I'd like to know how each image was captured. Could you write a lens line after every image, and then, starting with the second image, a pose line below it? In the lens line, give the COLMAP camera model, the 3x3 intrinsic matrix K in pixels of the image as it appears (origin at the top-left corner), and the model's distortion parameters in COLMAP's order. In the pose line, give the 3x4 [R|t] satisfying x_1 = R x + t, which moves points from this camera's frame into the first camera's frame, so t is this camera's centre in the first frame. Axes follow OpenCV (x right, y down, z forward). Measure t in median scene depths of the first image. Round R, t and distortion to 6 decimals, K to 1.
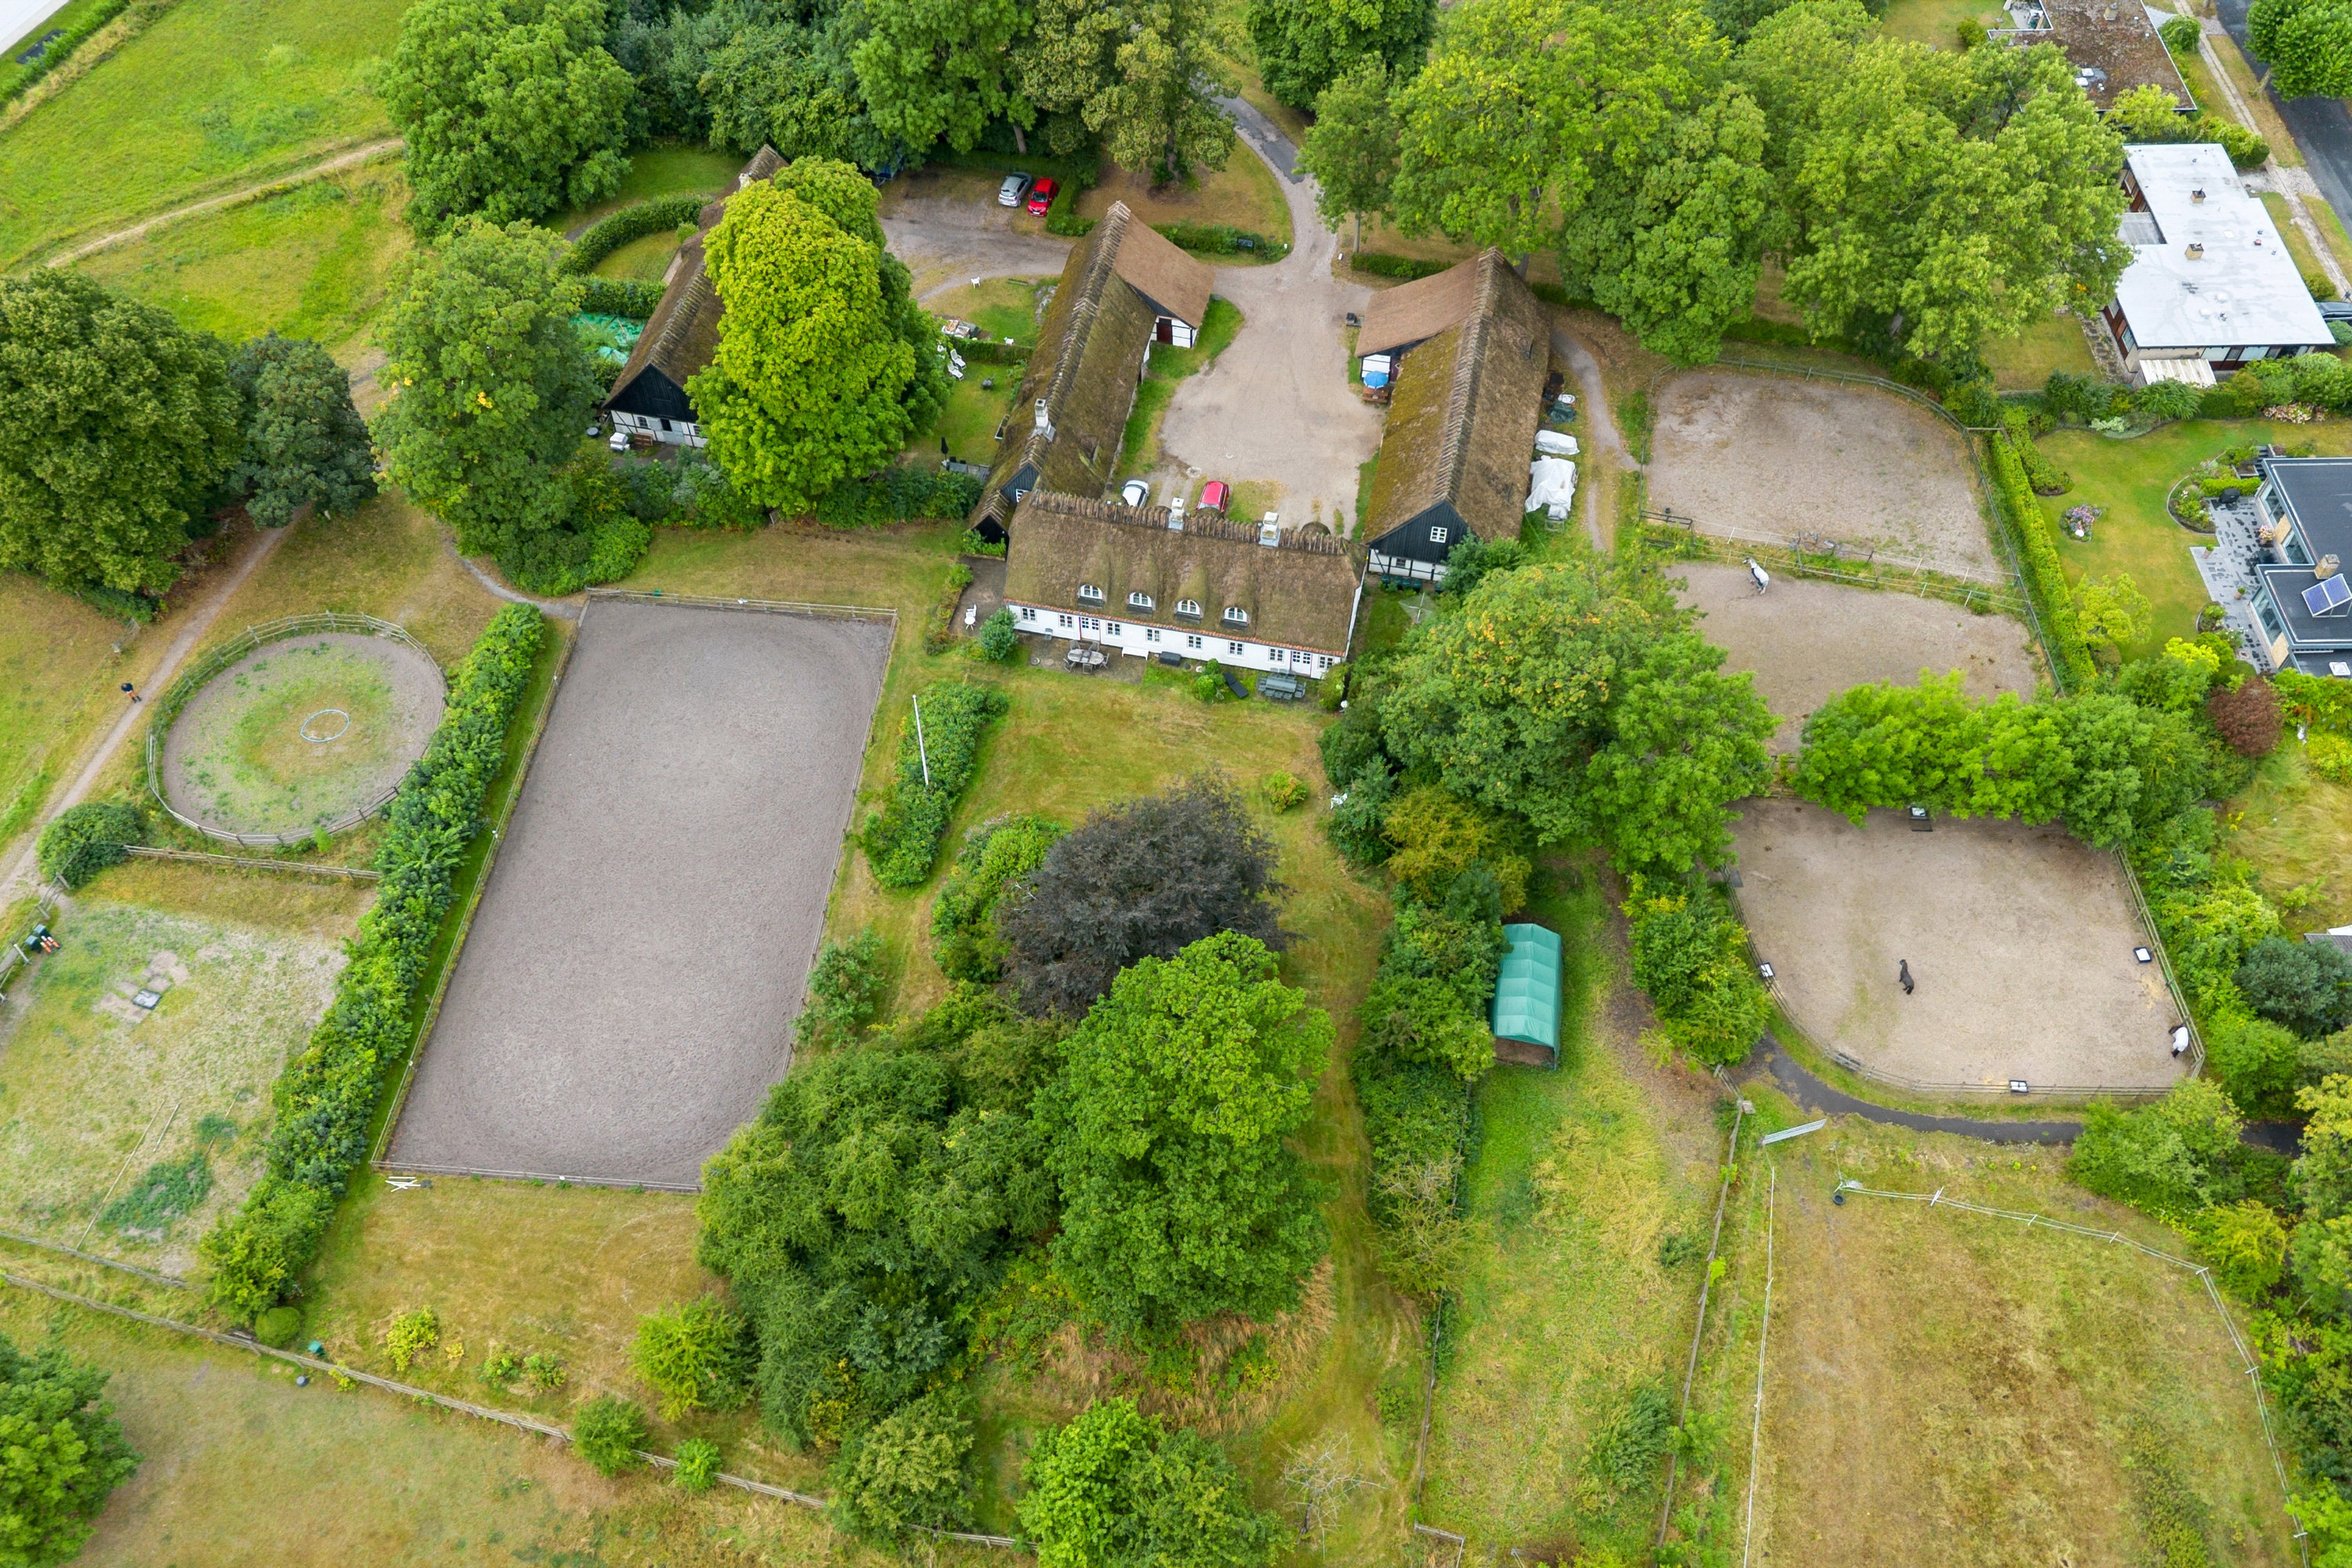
lens RADIAL K [[1980.0, 0, 1186.0], [0, 1980.0, 829.9], [0, 0, 1]] dist [0.069589, -0.072138]
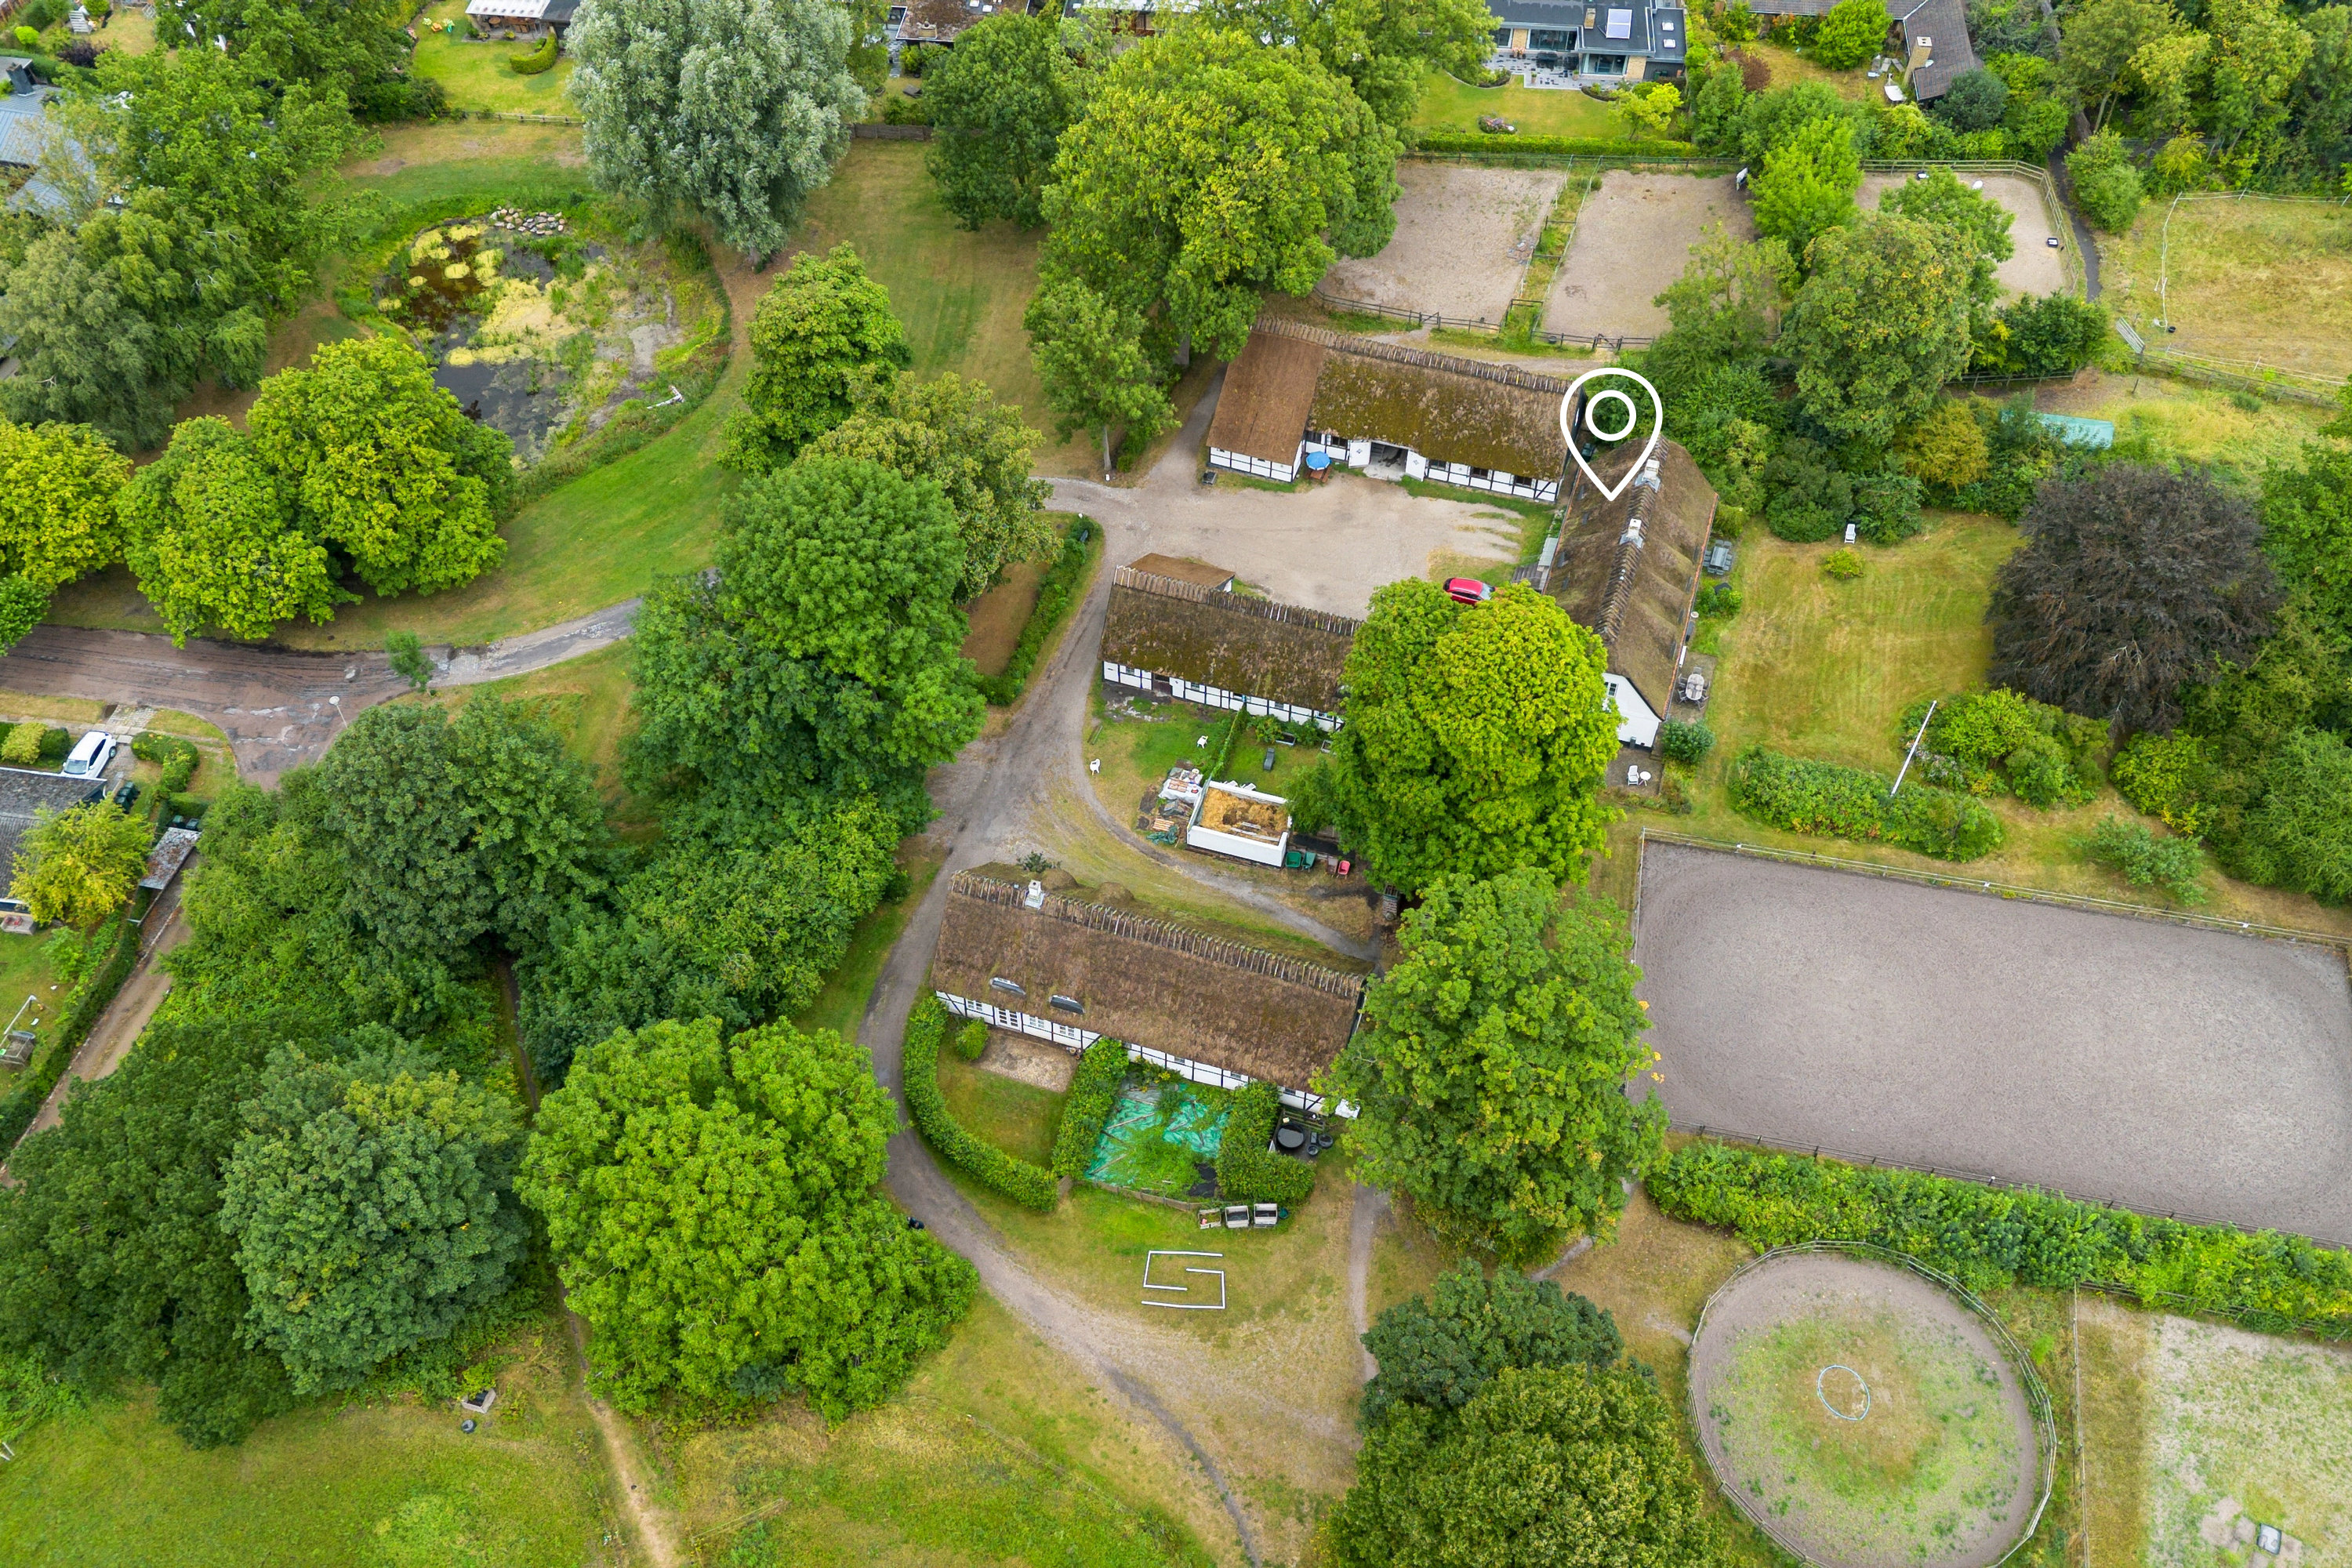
lens RADIAL K [[1962.8, 0, 1205.3], [0, 1962.8, 820.5], [0, 0, 1]] dist [0.096382, -0.102990]
pose [[0.123658, -0.779650, 0.613885, -0.757004], [0.811705, 0.435336, 0.389382, -0.656480], [-0.570828, 0.450143, 0.686678, 0.475236]]
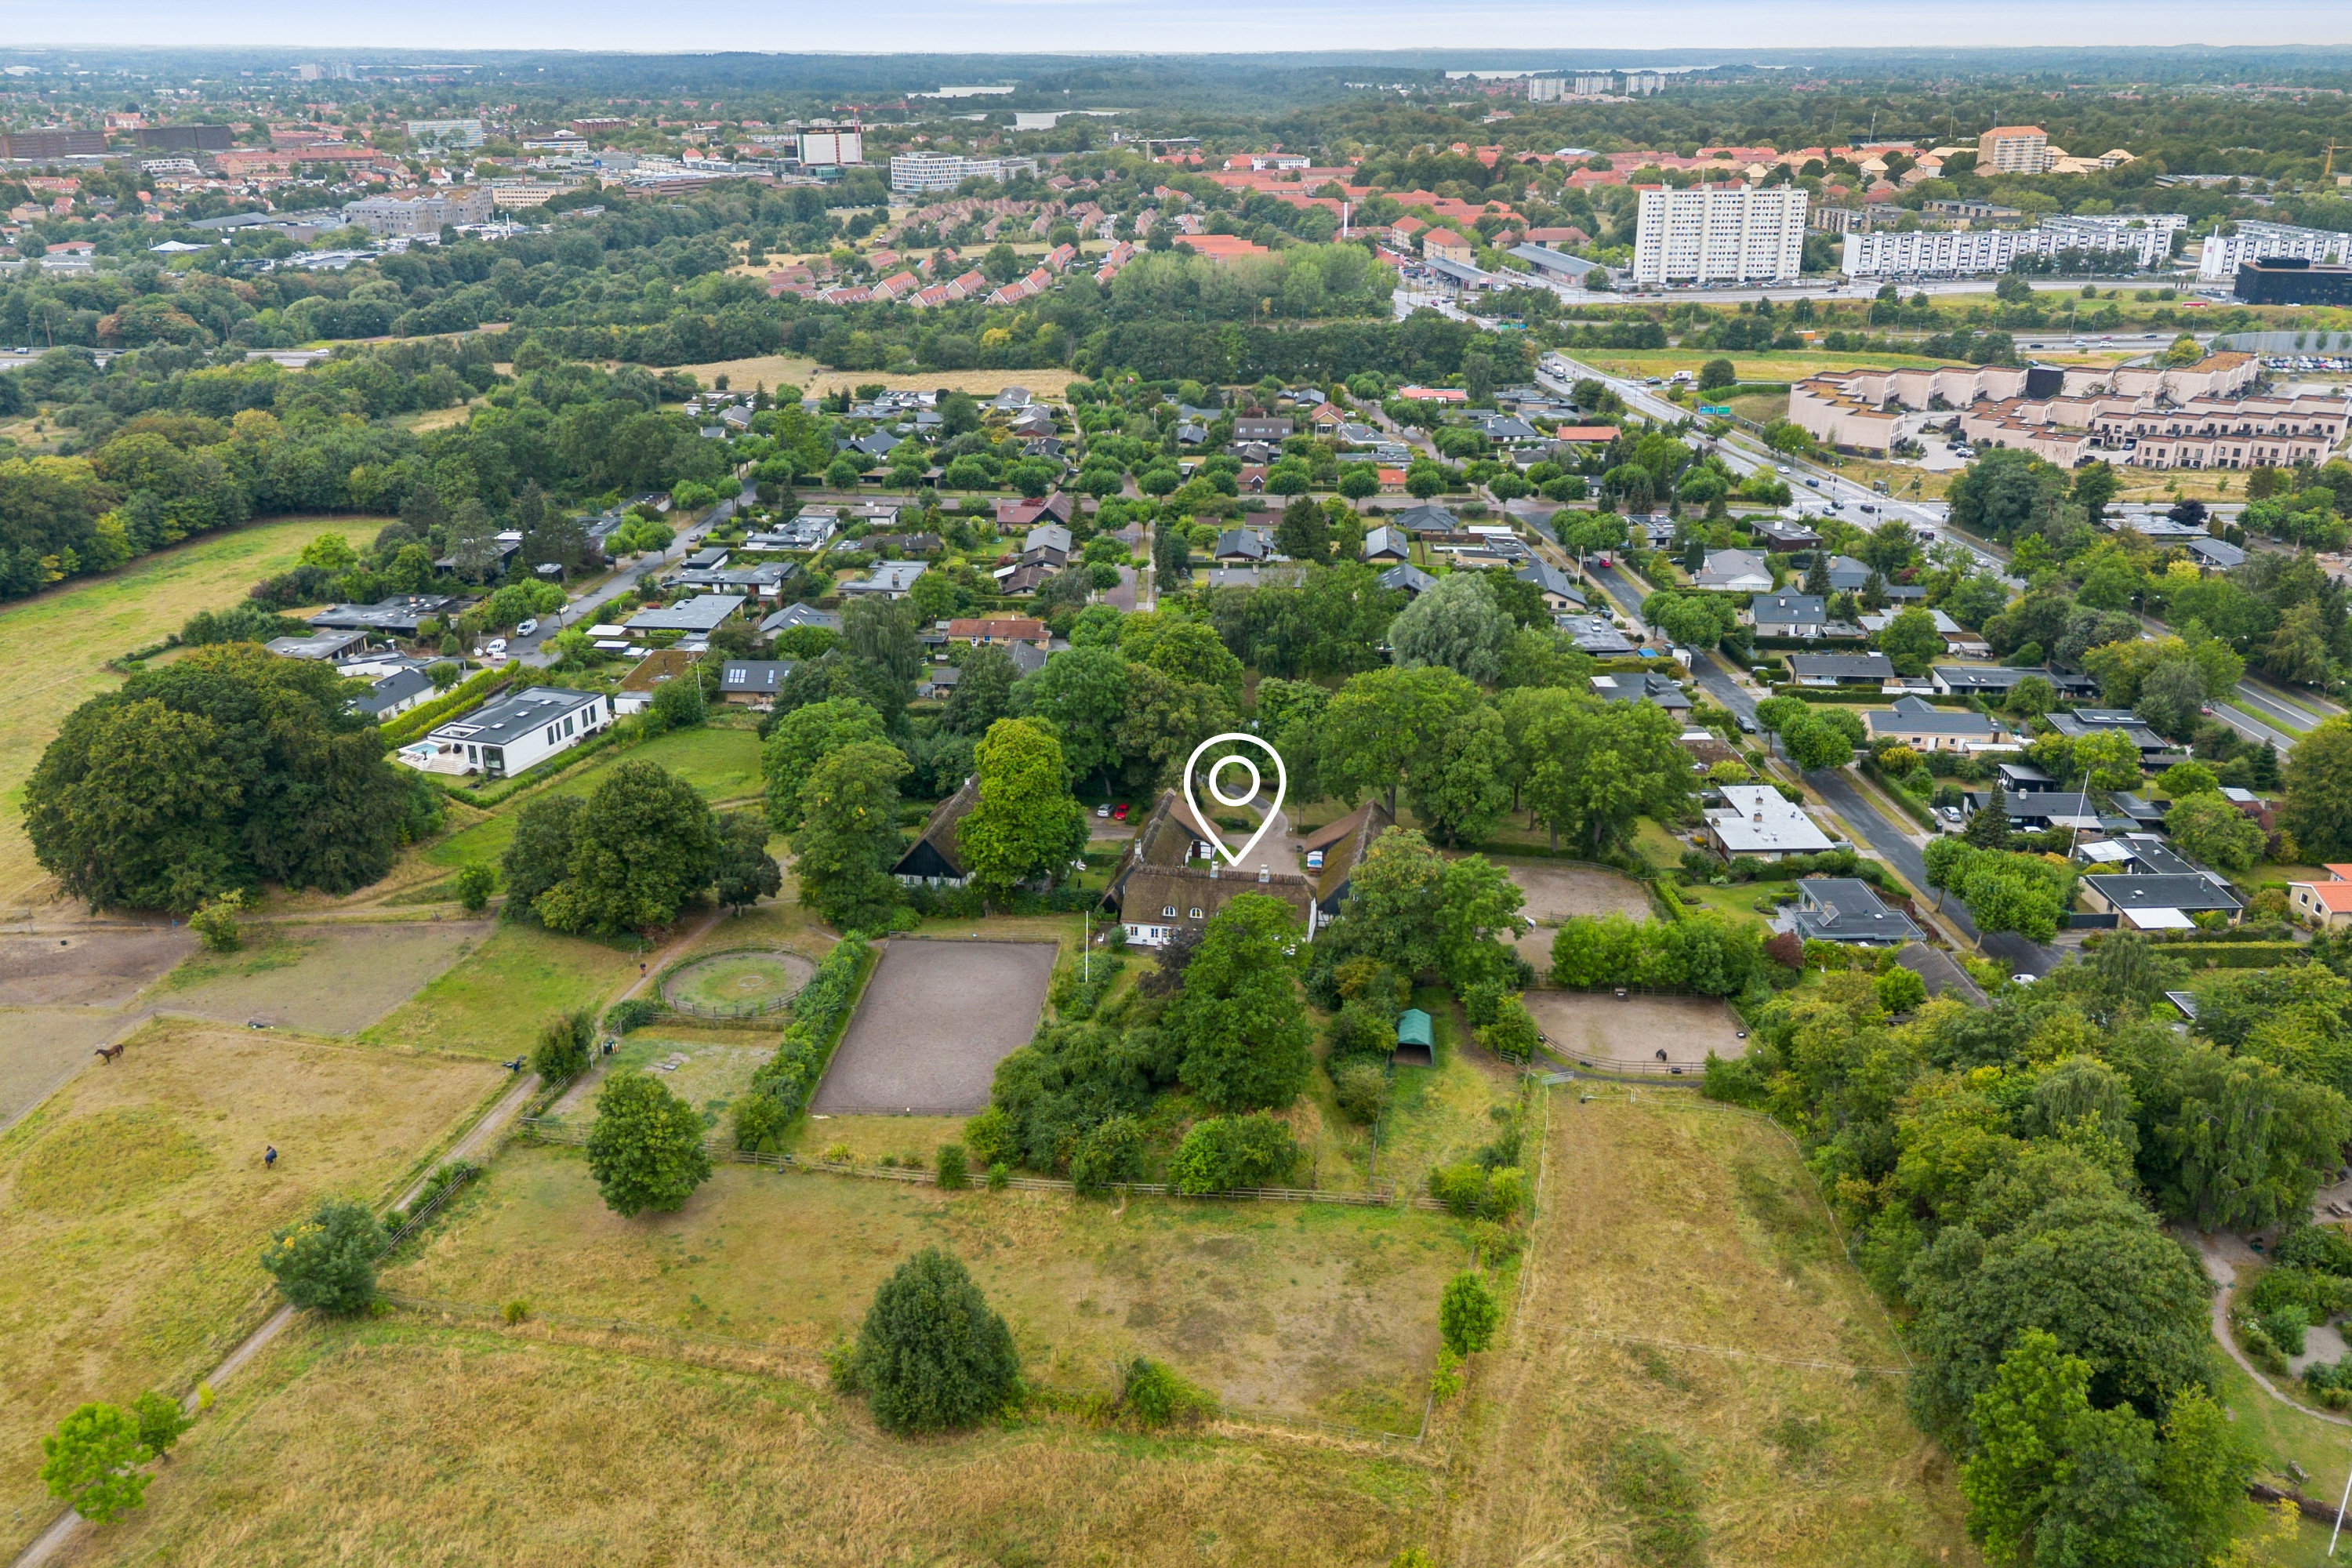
lens RADIAL K [[1962.8, 0, 1205.3], [0, 1962.8, 820.5], [0, 0, 1]] dist [0.096382, -0.102990]
pose [[0.999017, -0.013077, 0.042345, -0.089543], [0.033713, 0.844431, -0.534603, 0.775366], [-0.028766, 0.535505, 0.844042, -0.587715]]
